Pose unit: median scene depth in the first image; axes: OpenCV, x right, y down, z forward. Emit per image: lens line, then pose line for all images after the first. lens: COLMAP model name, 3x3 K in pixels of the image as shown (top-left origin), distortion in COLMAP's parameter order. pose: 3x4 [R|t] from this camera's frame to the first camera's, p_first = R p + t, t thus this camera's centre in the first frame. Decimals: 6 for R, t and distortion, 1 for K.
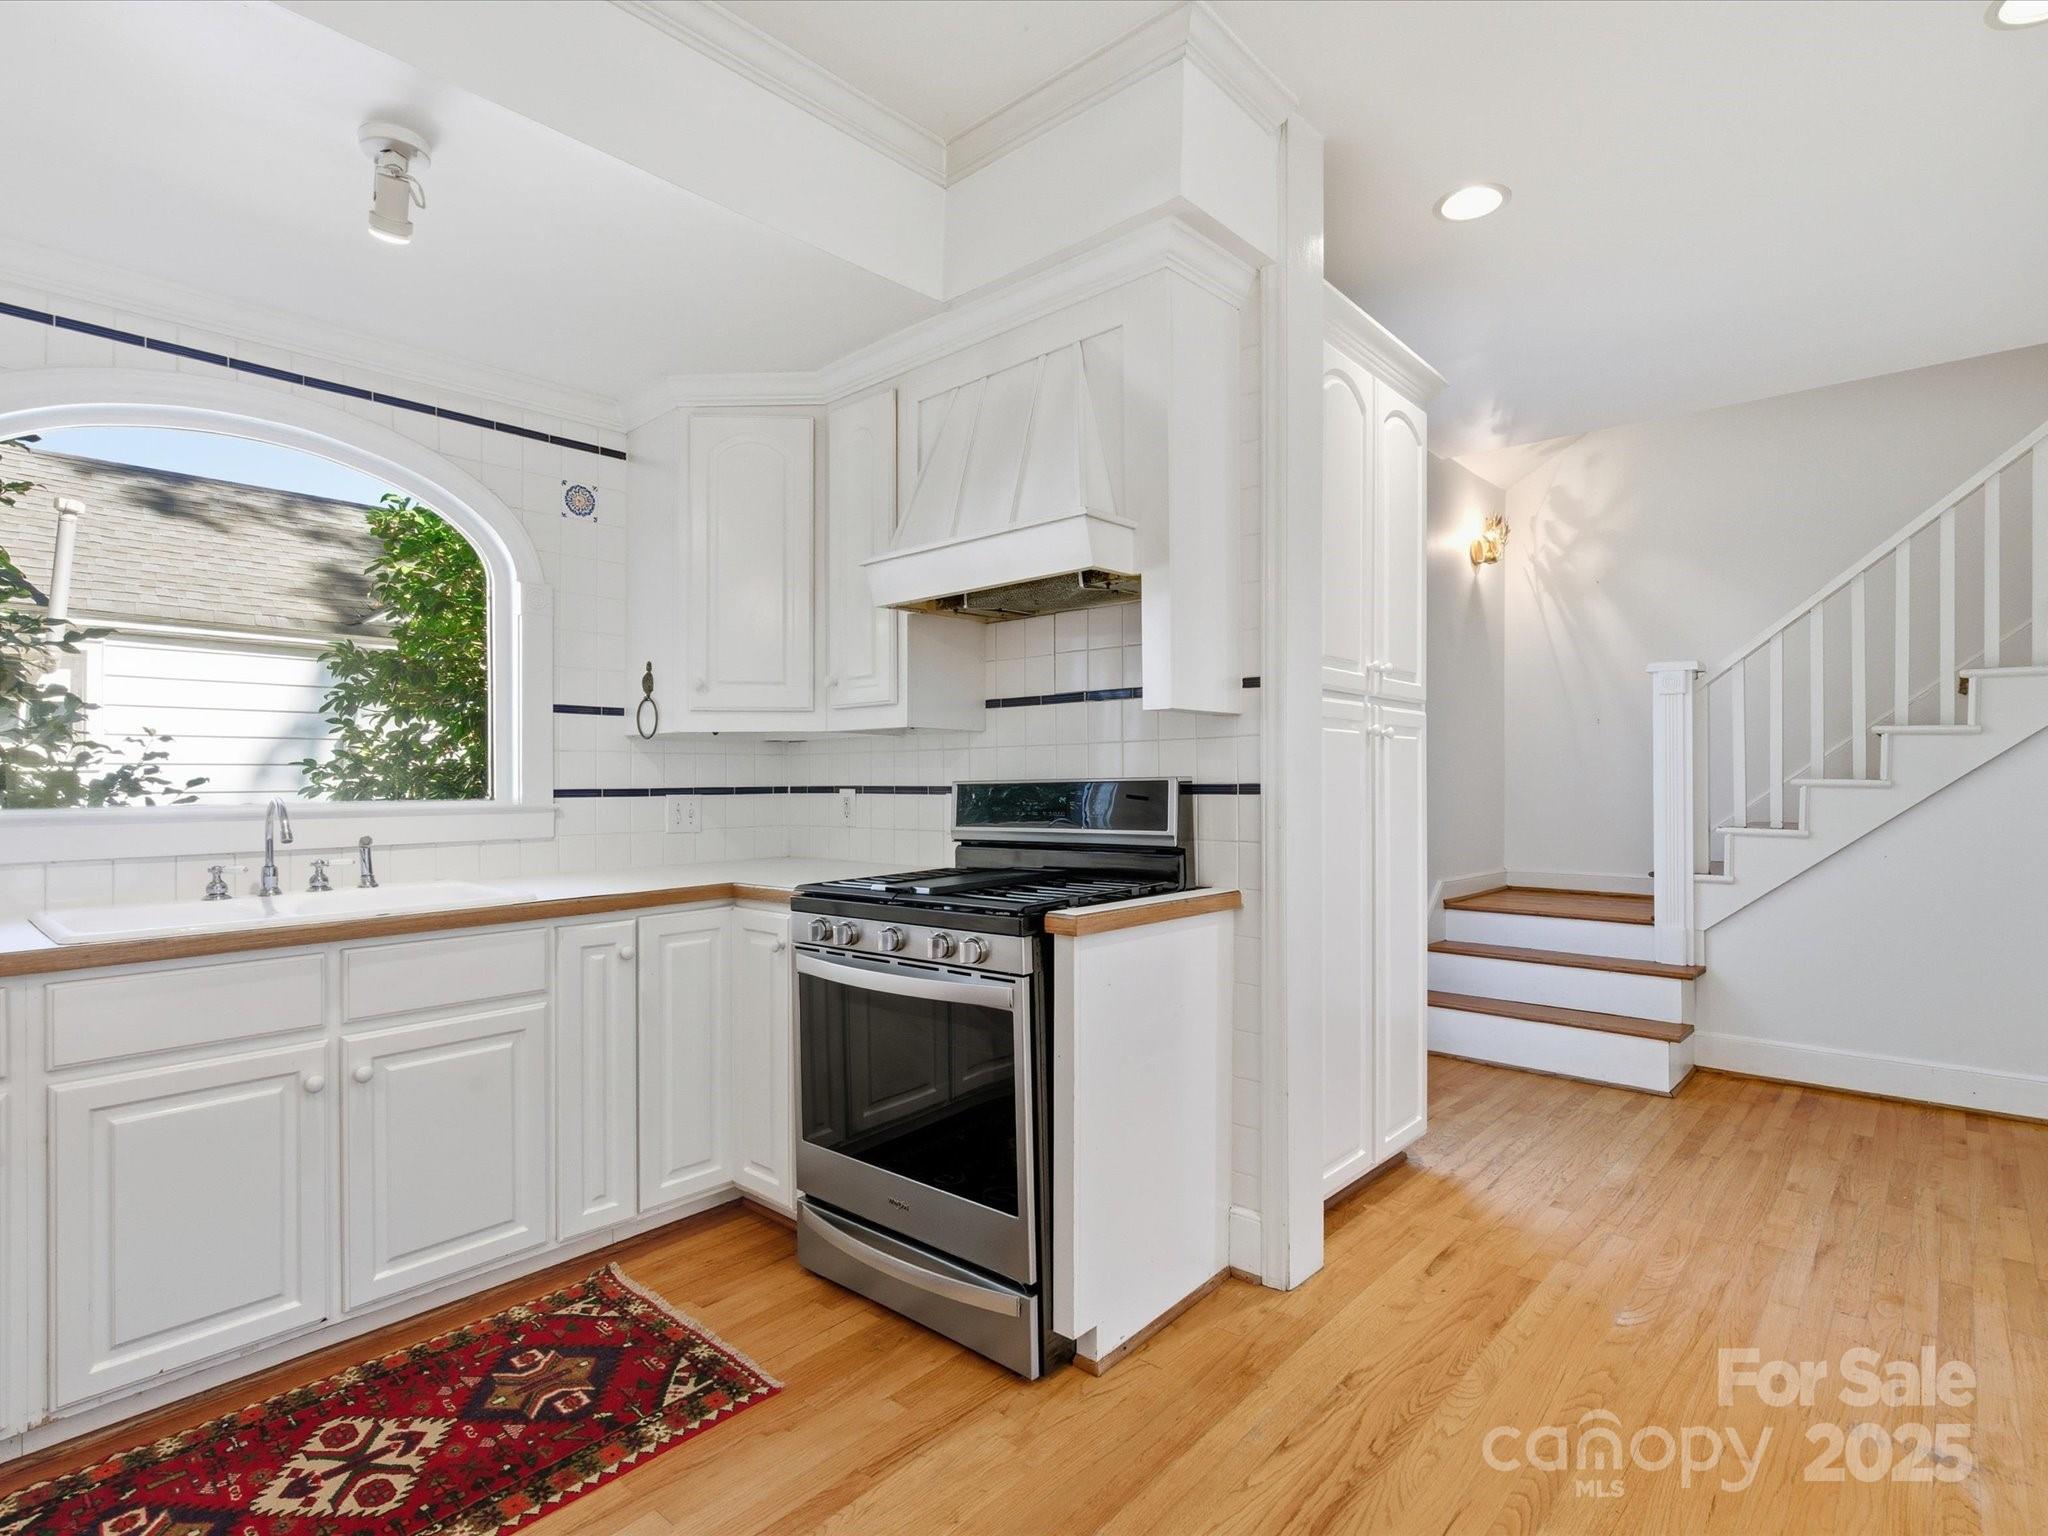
lens RADIAL K [[1049.6, 0, 1024.3], [0, 1049.6, 773.8], [0, 0, 1]] dist [-0.001589, -0.000080]
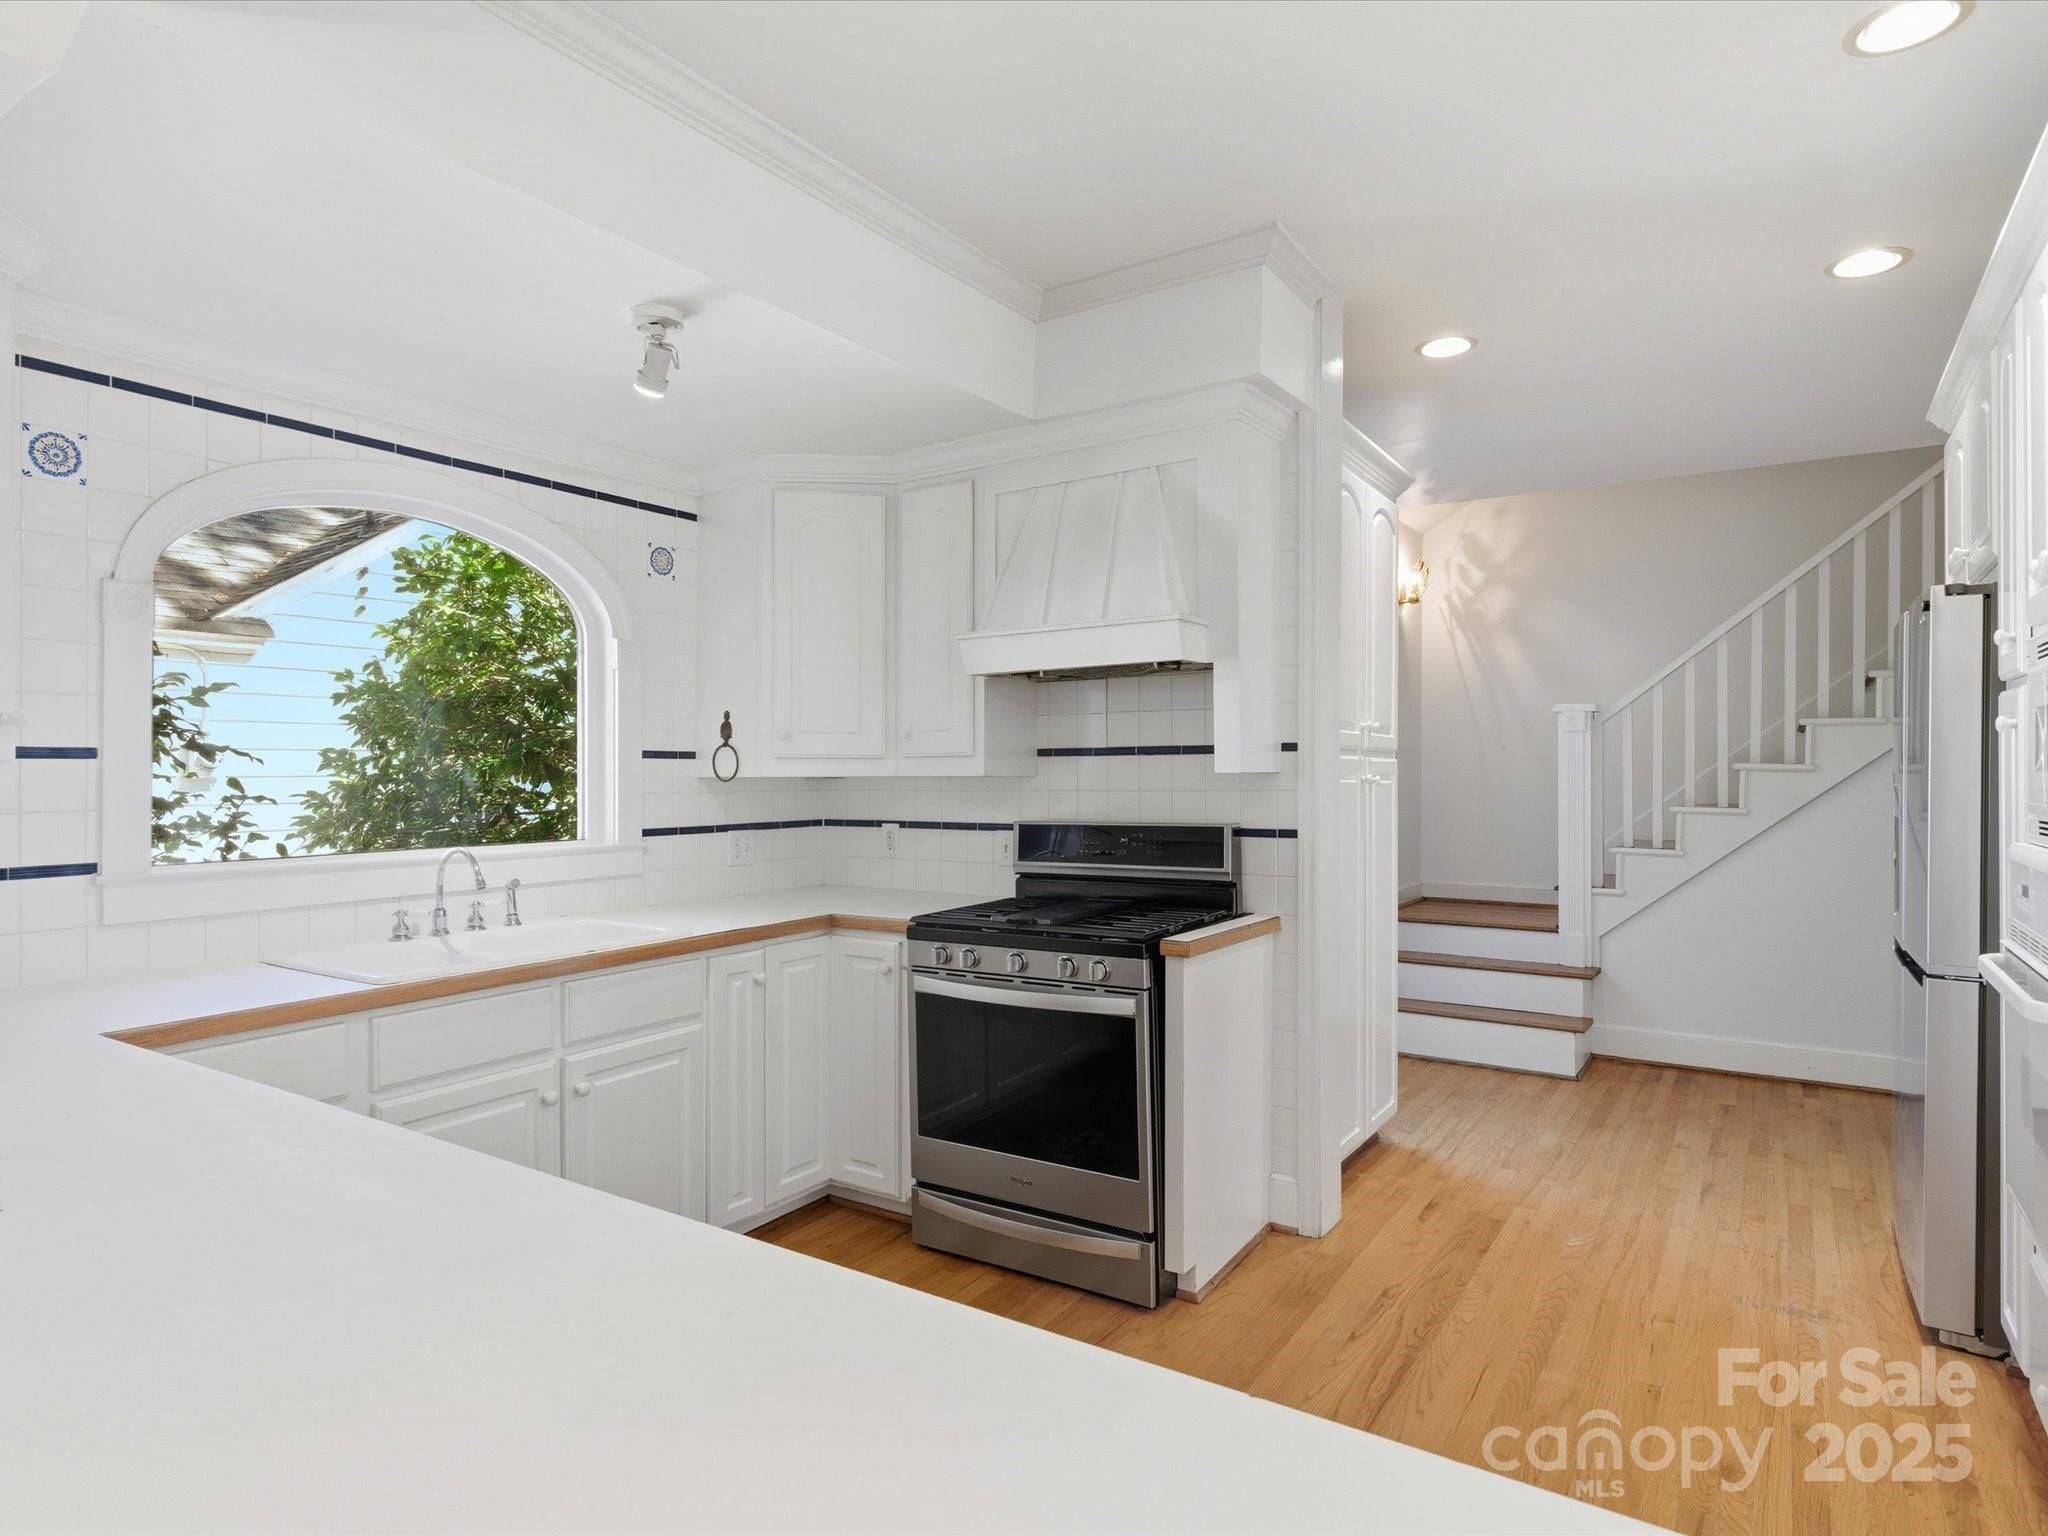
lens RADIAL K [[1161.3, 0, 1024.0], [0, 1161.3, 768.0], [0, 0, 1]] dist [0.002997, -0.001423]
pose [[0.989230, 0.002474, 0.146349, -0.272498], [-0.002717, 0.999995, 0.001460, -0.059426], [-0.146345, -0.001842, 0.989232, -0.283289]]
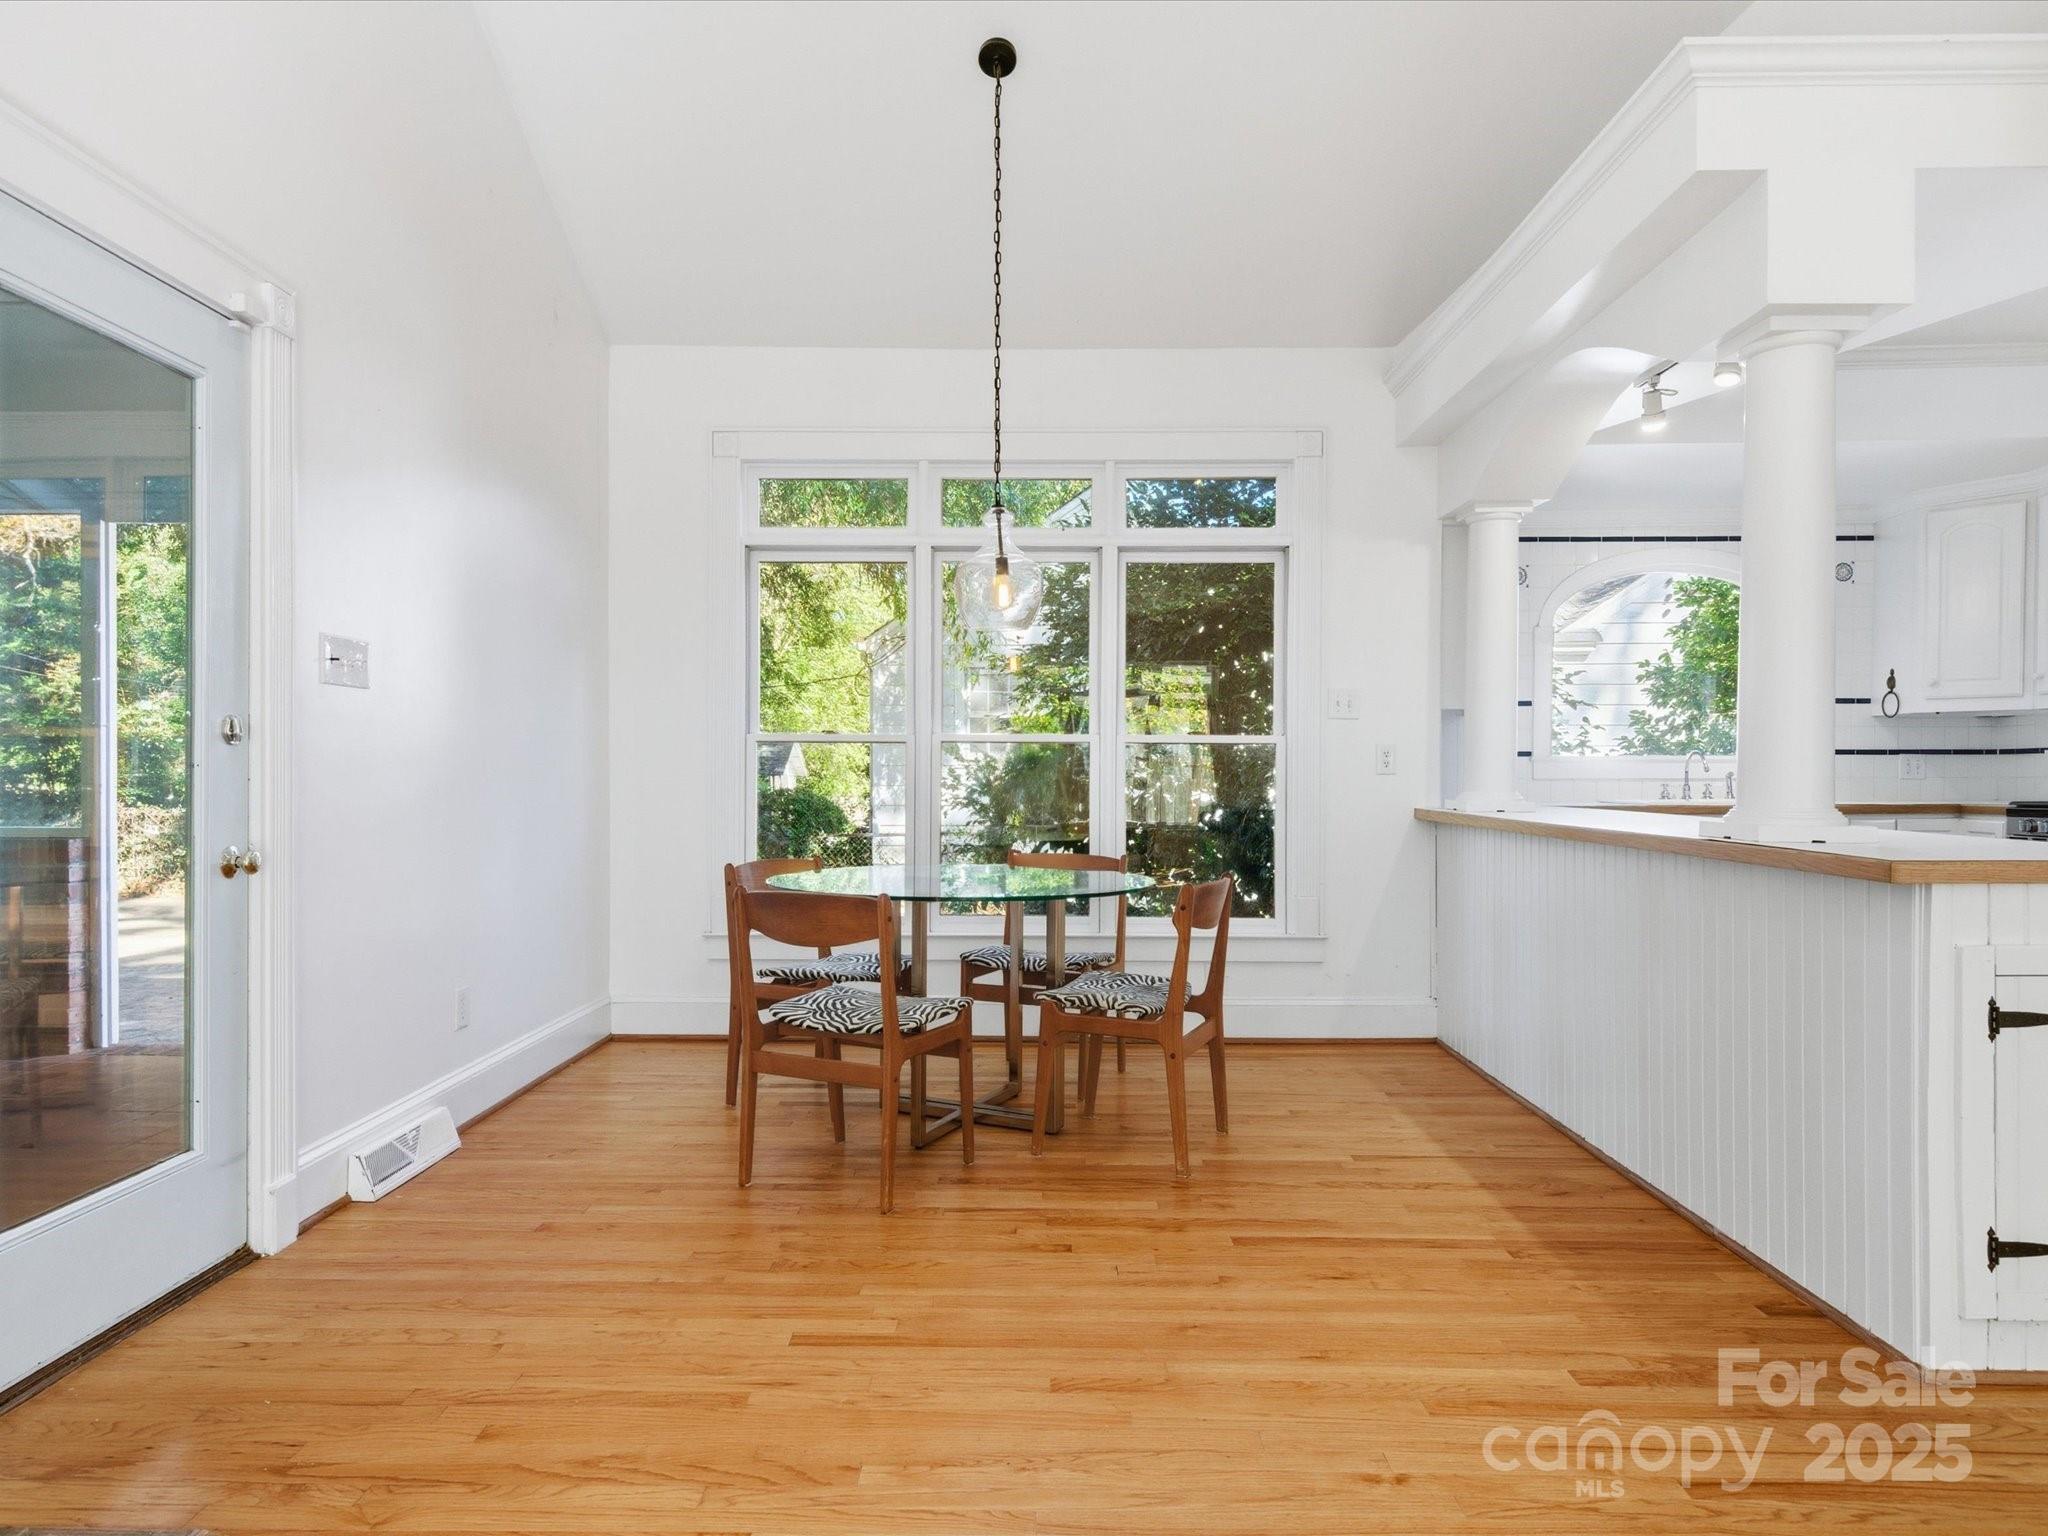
lens RADIAL K [[1253.5, 0, 1021.3], [0, 1253.5, 776.4], [0, 0, 1]] dist [0.006892, -0.000230]
pose [[0.654199, 0.009129, -0.756268, 0.263641], [-0.001097, 0.999938, 0.011121, 0.042922], [0.756322, -0.006446, 0.654168, -1.480921]]
